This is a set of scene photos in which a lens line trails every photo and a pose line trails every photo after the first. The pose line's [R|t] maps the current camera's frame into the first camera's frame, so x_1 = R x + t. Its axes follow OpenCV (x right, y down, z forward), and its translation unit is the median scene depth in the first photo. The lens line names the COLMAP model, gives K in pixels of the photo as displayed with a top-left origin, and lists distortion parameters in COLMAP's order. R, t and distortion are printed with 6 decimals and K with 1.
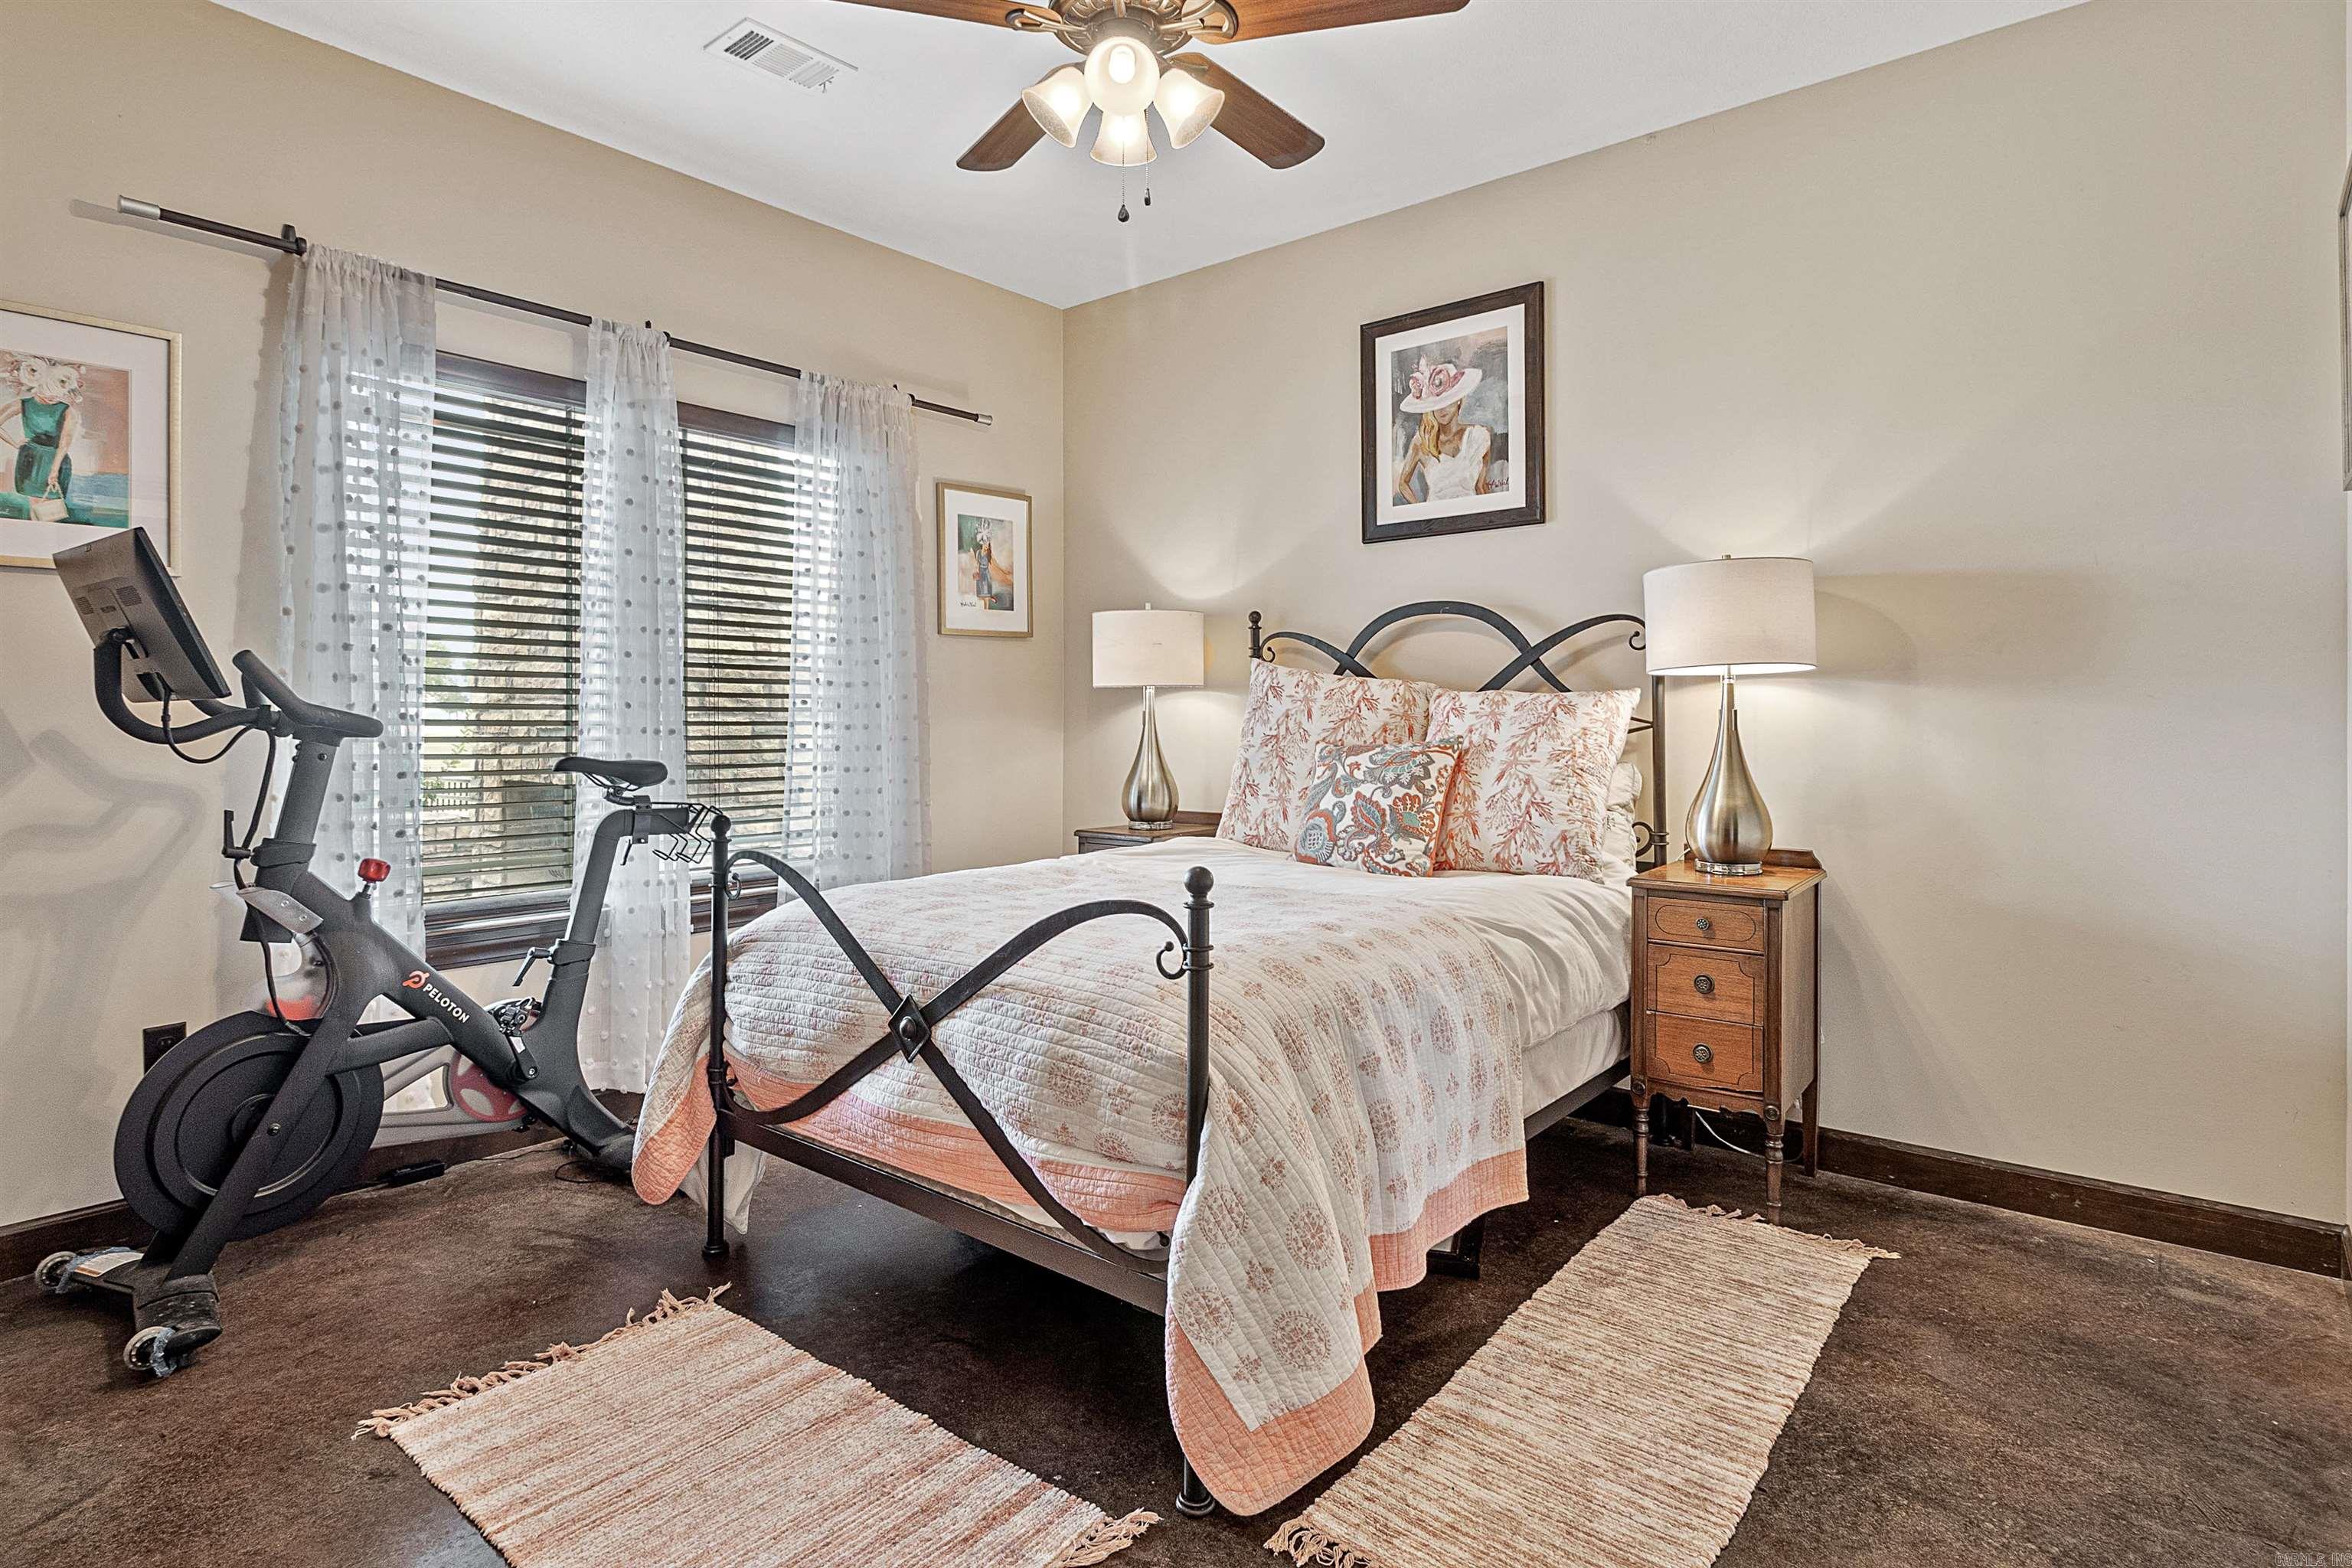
lens RADIAL K [[1232.5, 0, 1164.1], [0, 1232.5, 721.6], [0, 0, 1]] dist [0.003557, 0.000700]
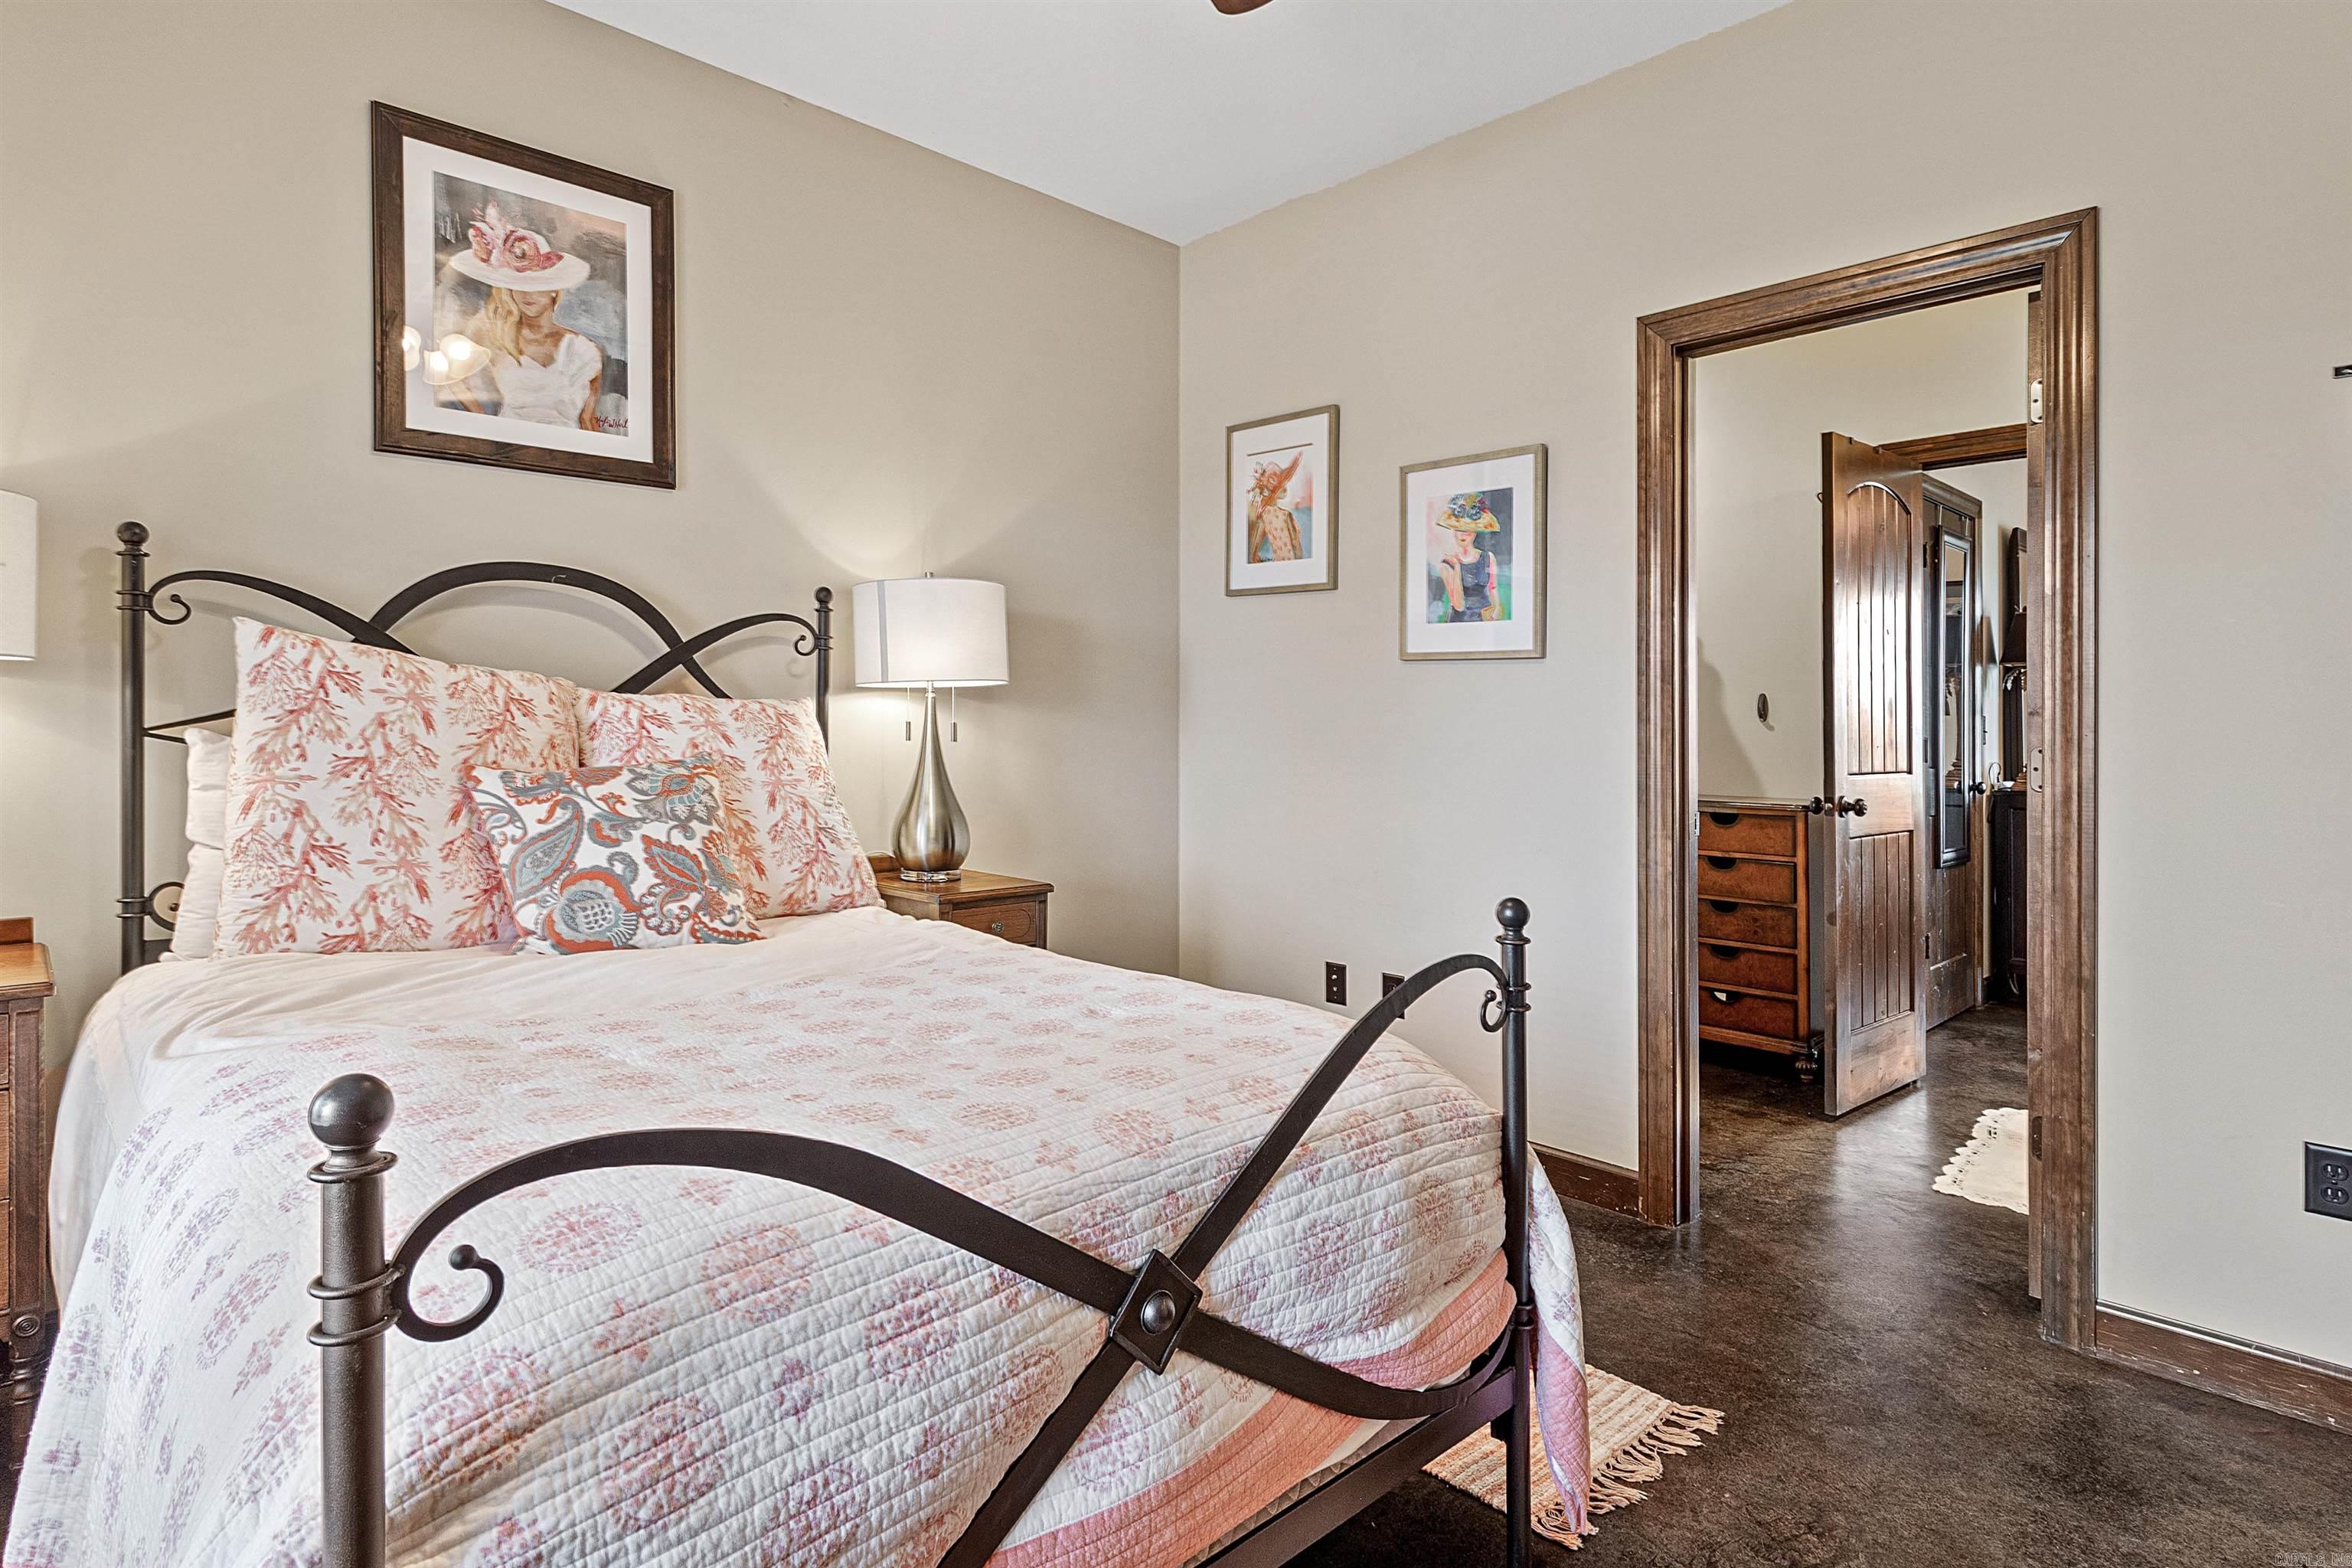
lens RADIAL K [[1232.5, 0, 1160.5], [0, 1232.5, 732.3], [0, 0, 1]] dist [0.003557, 0.000700]
pose [[0.117653, -0.003205, 0.993050, -0.461297], [-0.004385, 0.999983, 0.003747, -0.004804], [-0.993045, -0.004795, 0.117637, 0.580855]]
